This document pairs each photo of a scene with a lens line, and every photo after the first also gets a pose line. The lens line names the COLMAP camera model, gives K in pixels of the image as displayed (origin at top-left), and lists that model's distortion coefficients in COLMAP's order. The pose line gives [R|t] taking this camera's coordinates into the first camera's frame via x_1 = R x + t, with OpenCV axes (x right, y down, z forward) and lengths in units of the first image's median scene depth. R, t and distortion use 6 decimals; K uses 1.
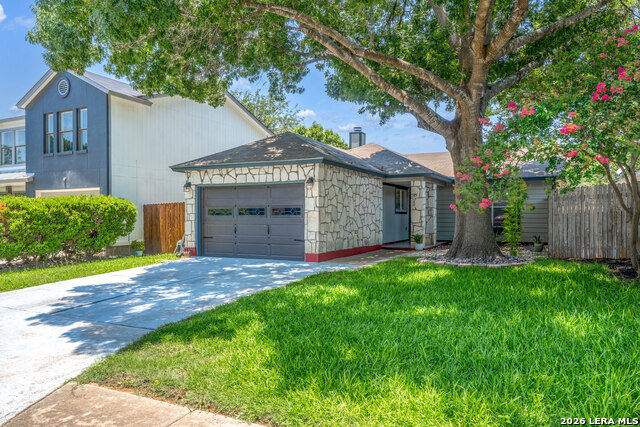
lens RADIAL K [[470.9, 0, 320.0], [0, 470.9, 213.5], [0, 0, 1]] dist [0.001850, 0.000144]
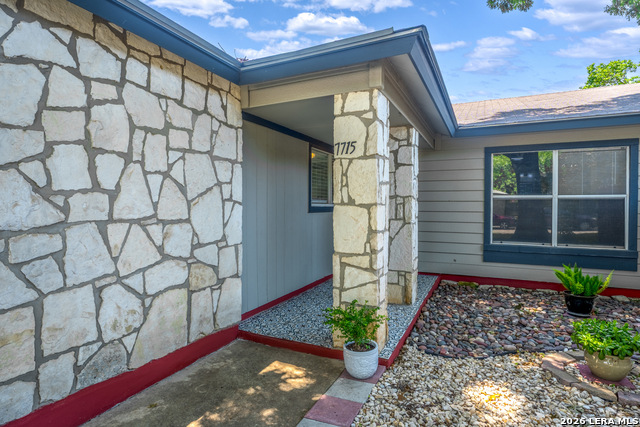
lens RADIAL K [[336.7, 0, 320.0], [0, 336.7, 213.5], [0, 0, 1]] dist [-0.000023, -0.000005]
pose [[0.999739, -0.003081, 0.022642, 0.181195], [0.002446, 0.999604, 0.028027, -0.008079], [-0.022719, -0.027964, 0.999351, 0.810658]]
